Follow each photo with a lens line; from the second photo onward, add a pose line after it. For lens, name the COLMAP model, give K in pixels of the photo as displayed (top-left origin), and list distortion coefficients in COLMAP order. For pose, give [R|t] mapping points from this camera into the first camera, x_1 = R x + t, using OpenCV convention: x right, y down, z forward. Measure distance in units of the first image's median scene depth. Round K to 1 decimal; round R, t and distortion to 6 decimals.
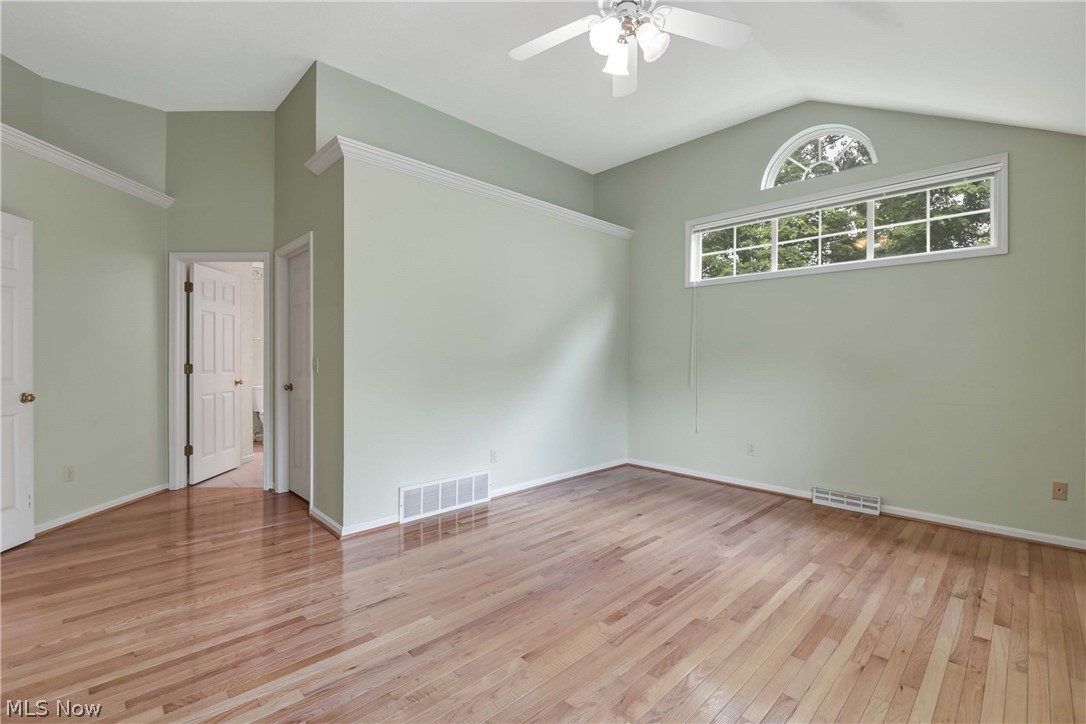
lens RADIAL K [[479.0, 0, 546.6], [0, 479.0, 360.2], [0, 0, 1]] dist [-0.000696, -0.009077]
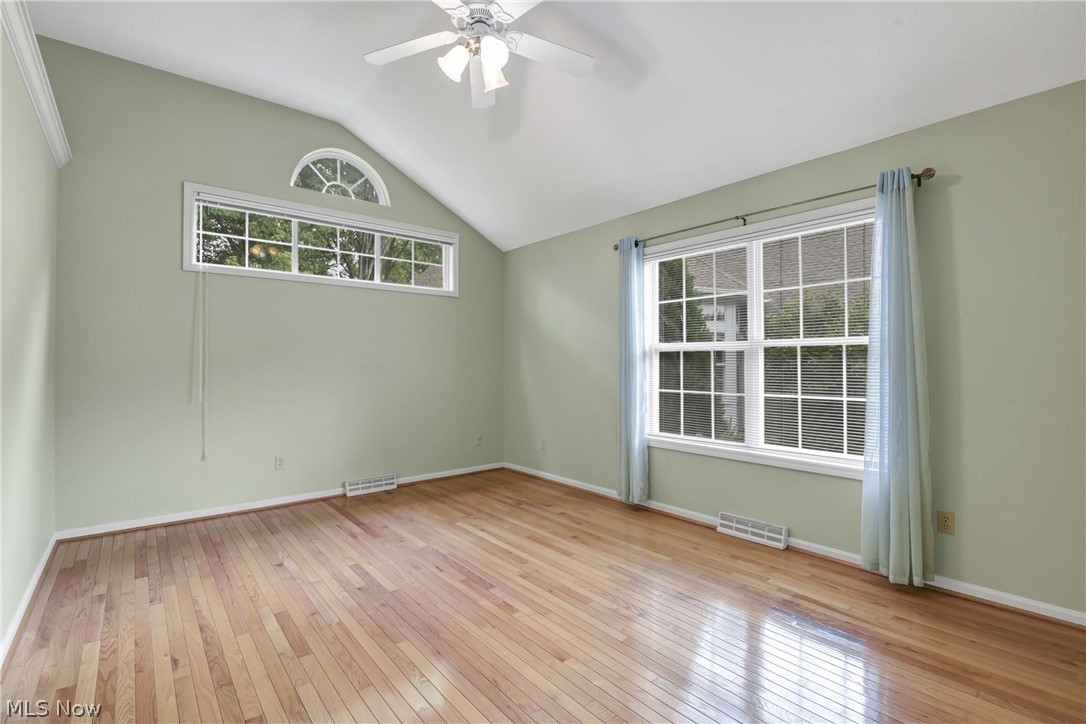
lens RADIAL K [[497.2, 0, 544.9], [0, 497.2, 360.0], [0, 0, 1]] dist [-0.004058, -0.001502]
pose [[0.084828, 0.001239, 0.996395, -0.610753], [0.009307, 0.999955, -0.002035, -0.006417], [-0.996352, 0.009446, 0.084812, 0.523806]]
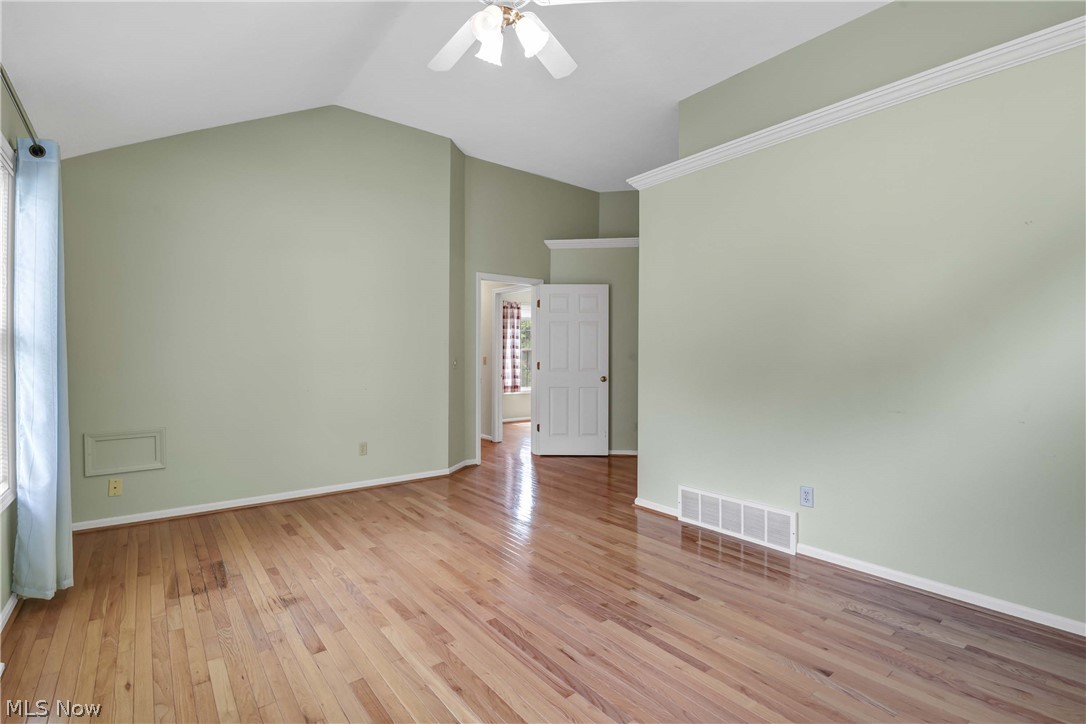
lens RADIAL K [[496.9, 0, 512.7], [0, 496.9, 356.9], [0, 0, 1]] dist [-0.002738, -0.000716]
pose [[-0.140108, -0.005259, -0.990122, 0.792687], [-0.010611, 0.999936, -0.003809, 0.001760], [0.990079, 0.009973, -0.140155, 0.790655]]
